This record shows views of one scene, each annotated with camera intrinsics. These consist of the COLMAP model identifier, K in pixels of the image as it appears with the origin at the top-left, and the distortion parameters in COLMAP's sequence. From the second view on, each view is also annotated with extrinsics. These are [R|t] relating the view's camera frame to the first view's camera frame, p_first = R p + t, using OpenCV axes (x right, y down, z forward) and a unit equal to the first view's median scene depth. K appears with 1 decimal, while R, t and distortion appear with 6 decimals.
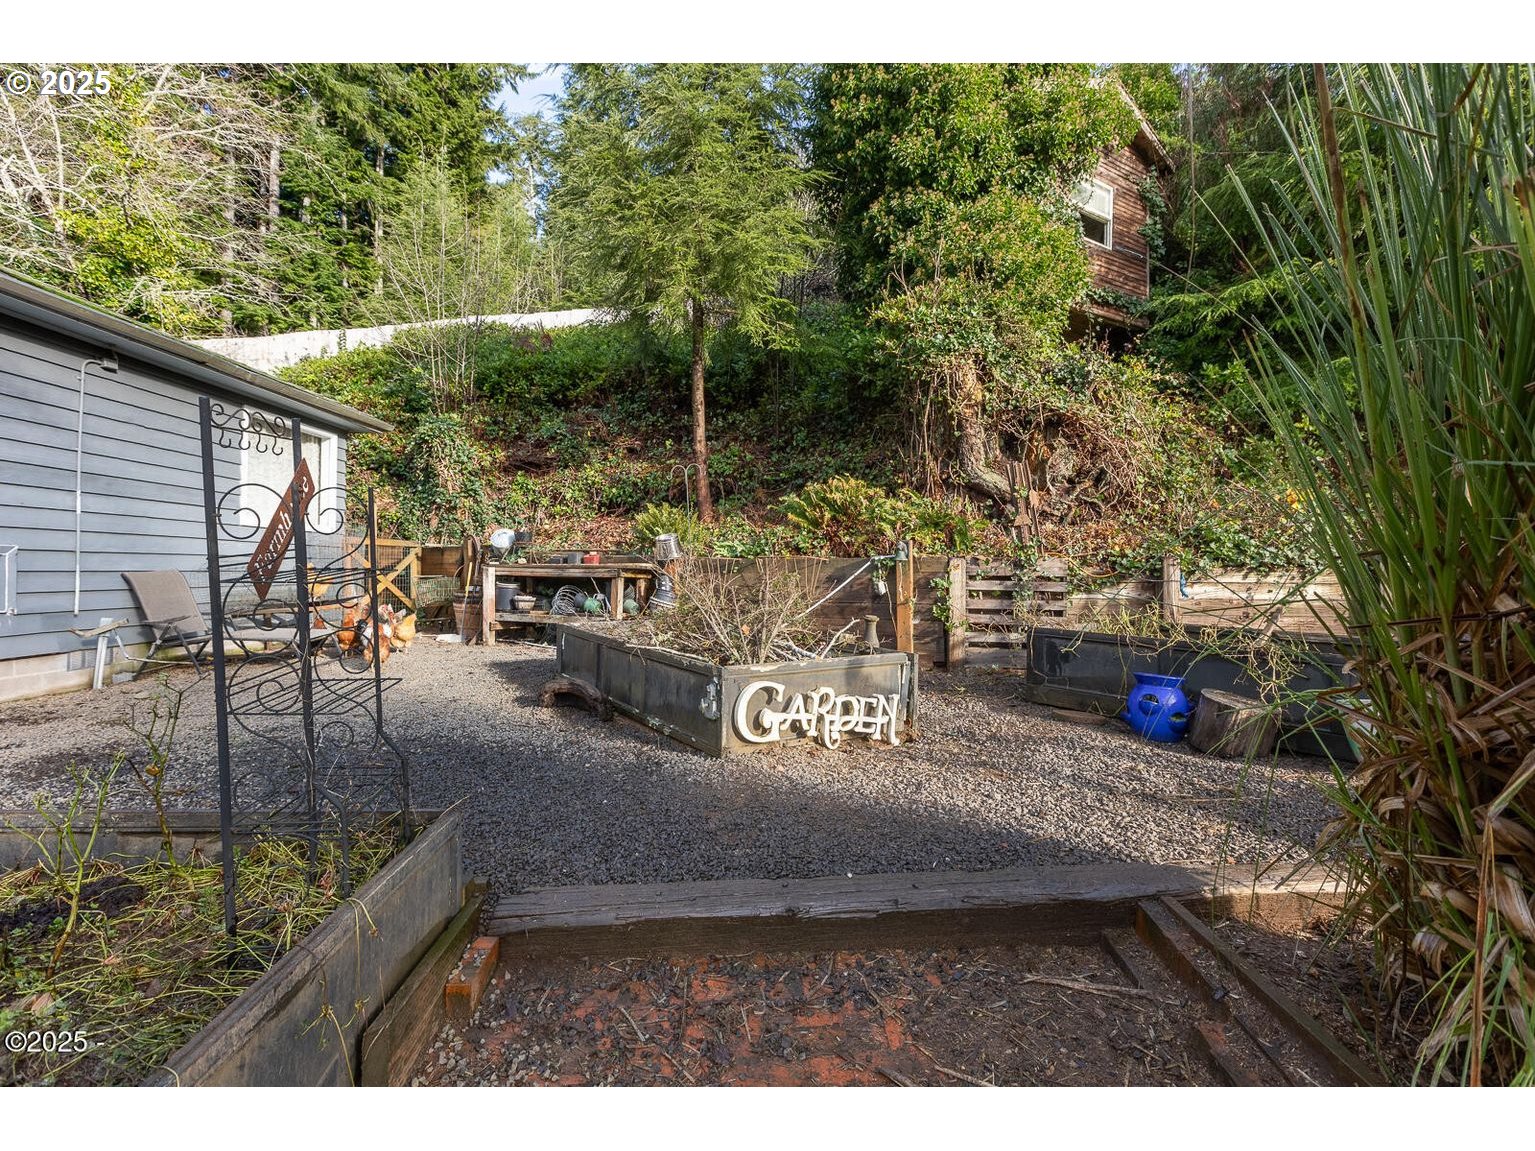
lens RADIAL K [[680.7, 0, 767.5], [0, 680.7, 575.5], [0, 0, 1]] dist [-0.006602, -0.000683]
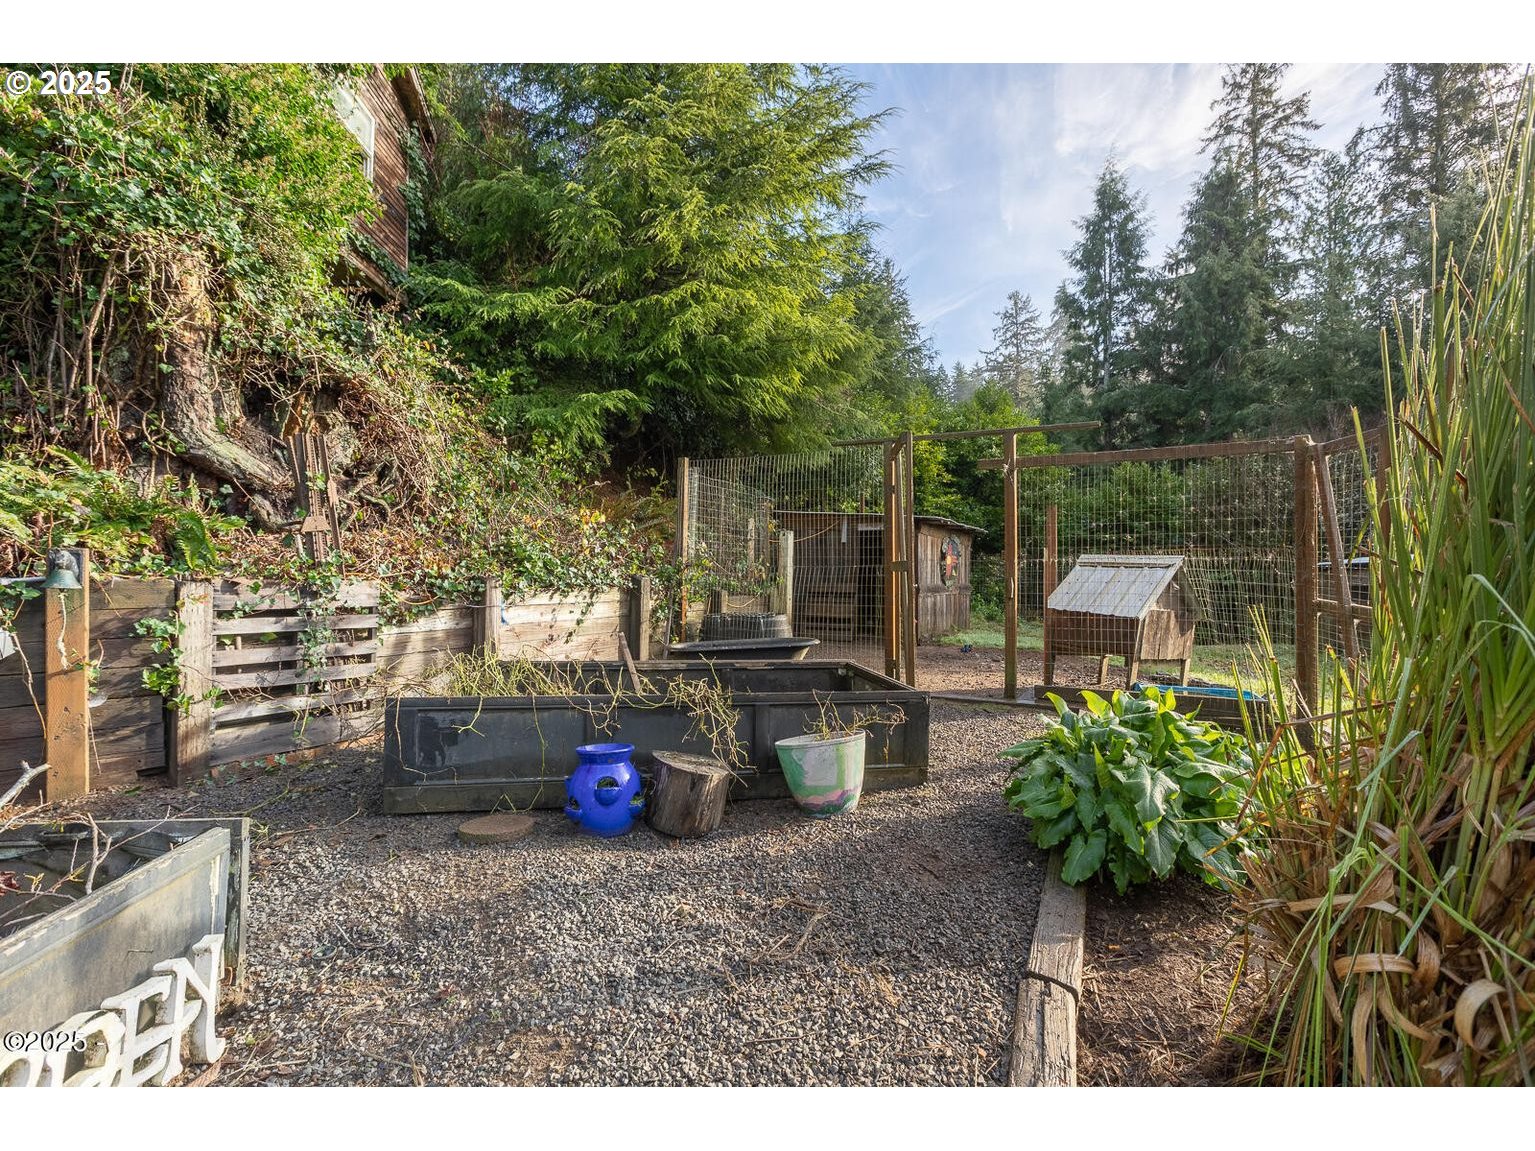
lens RADIAL K [[680.7, 0, 767.5], [0, 680.7, 575.5], [0, 0, 1]] dist [-0.006602, -0.000683]
pose [[0.441496, -0.002475, 0.897260, -0.021731], [0.003910, 0.999992, 0.000834, -0.029249], [-0.897255, 0.003140, 0.441502, 0.305944]]
